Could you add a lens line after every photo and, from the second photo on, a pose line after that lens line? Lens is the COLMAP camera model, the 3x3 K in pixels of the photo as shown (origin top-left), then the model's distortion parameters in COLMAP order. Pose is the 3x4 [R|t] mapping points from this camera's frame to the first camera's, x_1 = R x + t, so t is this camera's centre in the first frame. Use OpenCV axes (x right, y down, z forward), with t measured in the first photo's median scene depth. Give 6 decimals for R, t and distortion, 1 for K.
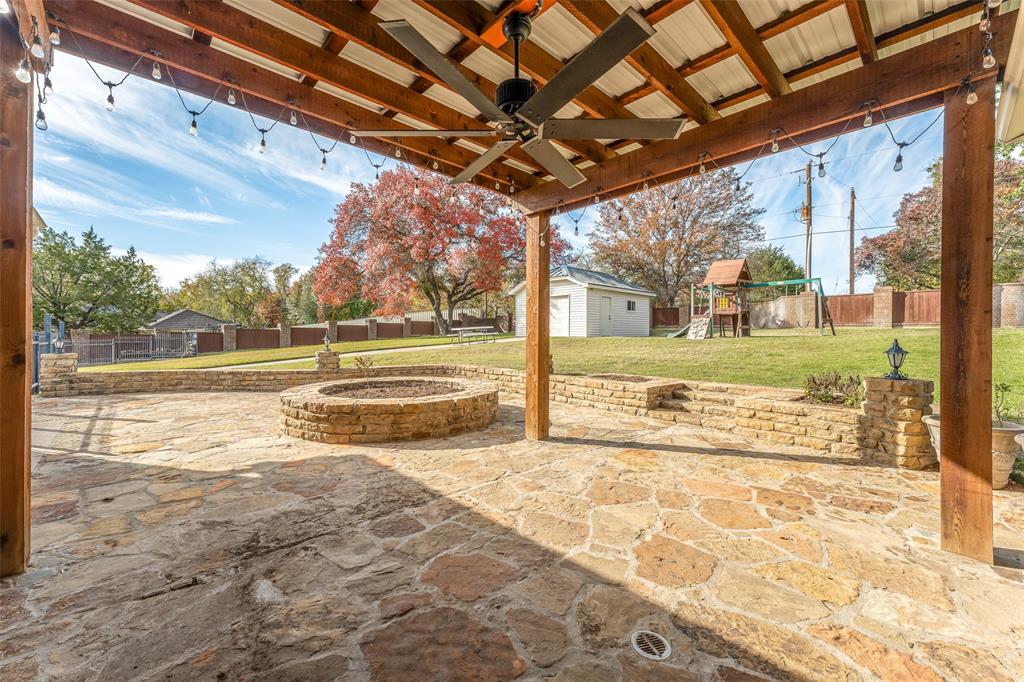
lens RADIAL K [[417.3, 0, 511.3], [0, 417.3, 337.3], [0, 0, 1]] dist [0.001871, 0.000145]
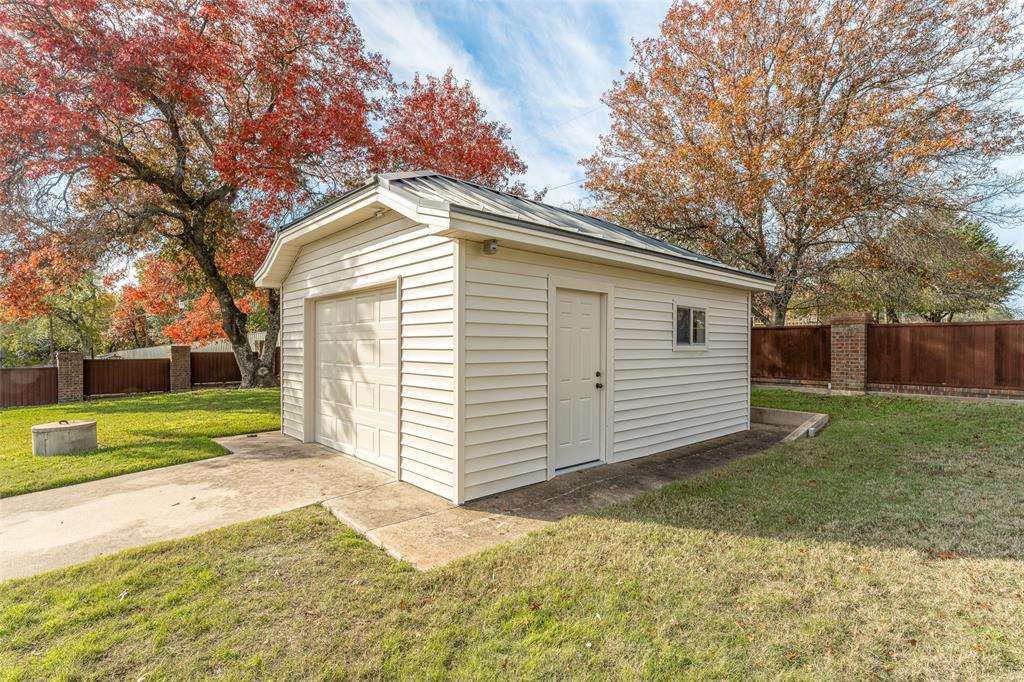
lens RADIAL K [[503.1, 0, 512.0], [0, 503.1, 341.0], [0, 0, 1]] dist [0.000013, -0.000010]
pose [[0.999244, -0.003733, -0.038685, 0.187463], [0.002914, 0.999771, -0.021208, -0.059377], [0.038756, 0.021079, 0.999026, 0.679726]]
